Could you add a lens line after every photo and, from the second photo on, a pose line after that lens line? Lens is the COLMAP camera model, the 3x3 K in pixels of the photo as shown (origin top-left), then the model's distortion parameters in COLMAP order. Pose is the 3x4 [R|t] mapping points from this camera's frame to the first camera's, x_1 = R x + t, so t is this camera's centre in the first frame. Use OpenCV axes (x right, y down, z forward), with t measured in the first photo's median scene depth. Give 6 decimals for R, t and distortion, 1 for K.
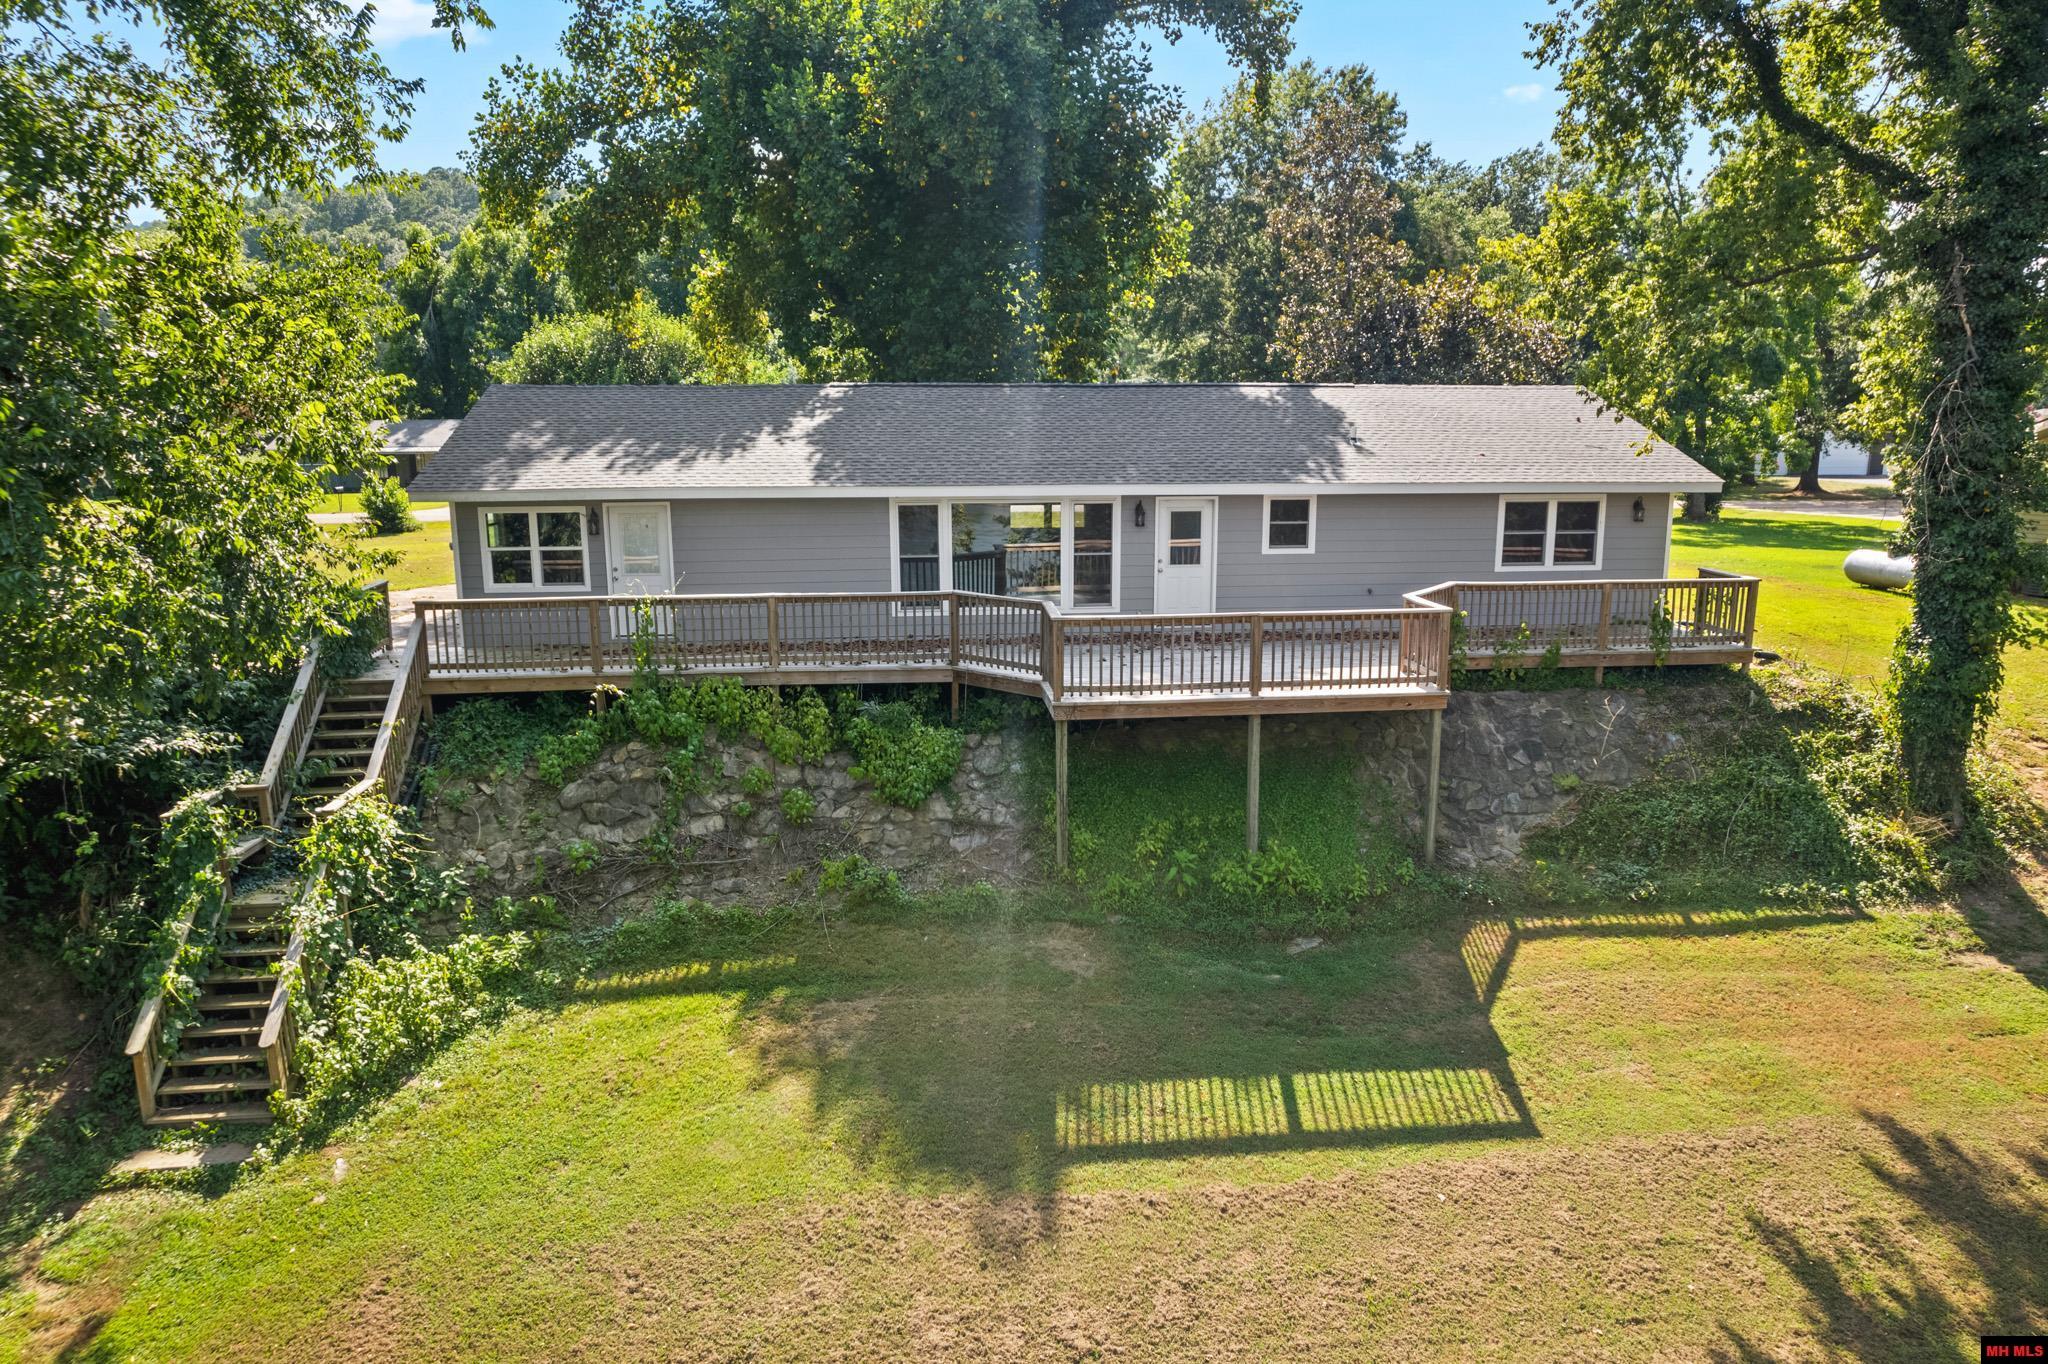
lens RADIAL K [[1296.8, 0, 1031.3], [0, 1296.8, 677.6], [0, 0, 1]] dist [-0.028458, 0.019686]
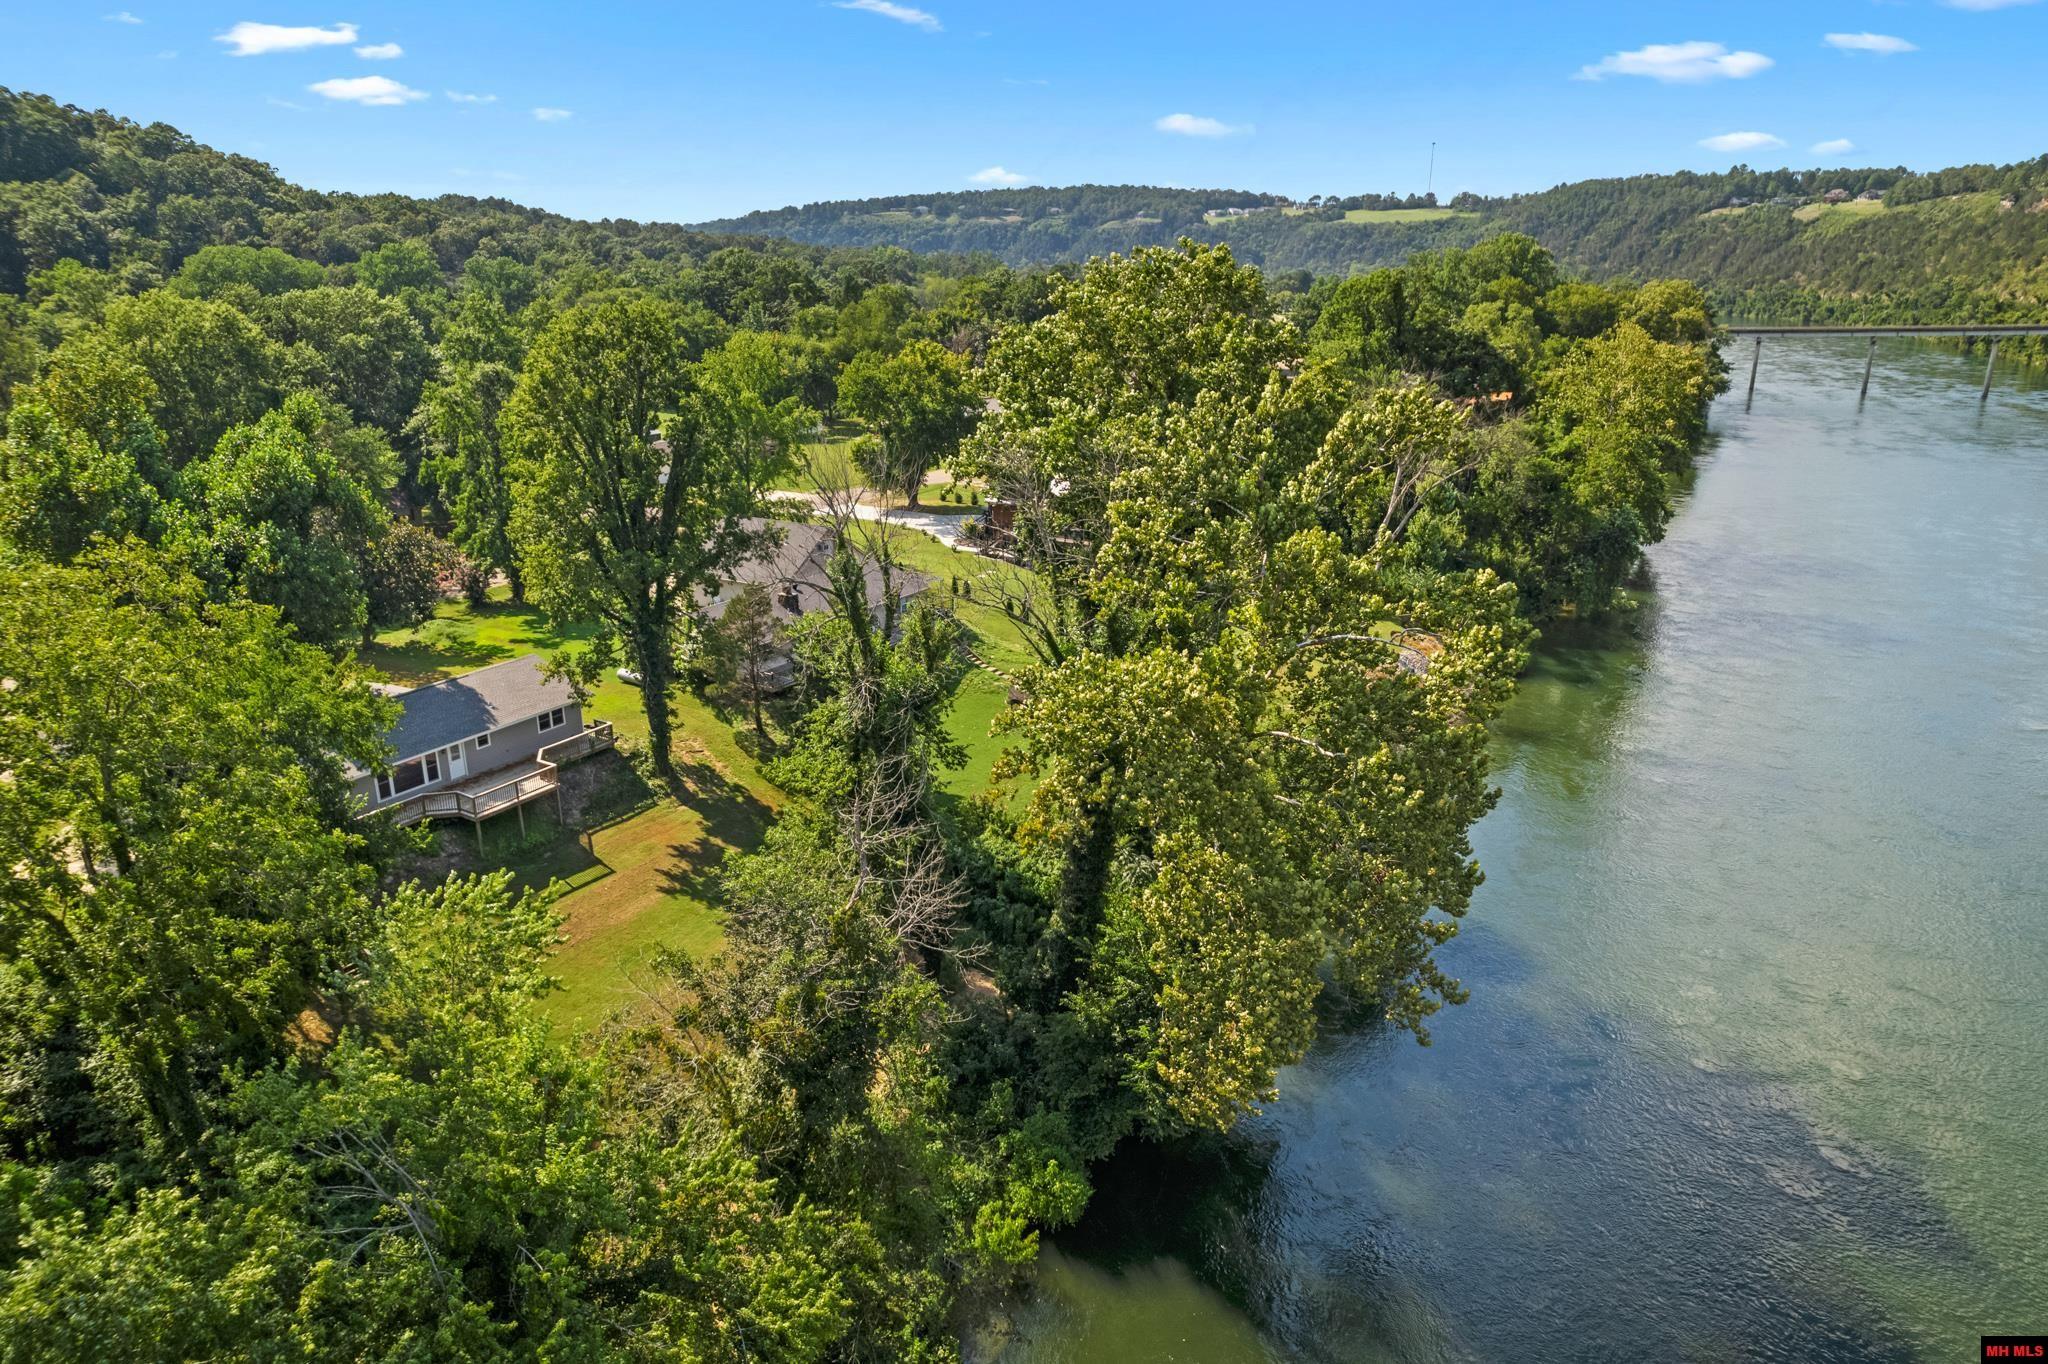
lens RADIAL K [[1296.8, 0, 1029.0], [0, 1296.8, 681.9], [0, 0, 1]] dist [-0.028458, 0.019686]
pose [[0.598382, -0.238901, 0.764765, -1.718688], [0.166310, 0.970757, 0.173122, -0.714692], [-0.783760, 0.023595, 0.620616, -2.523353]]
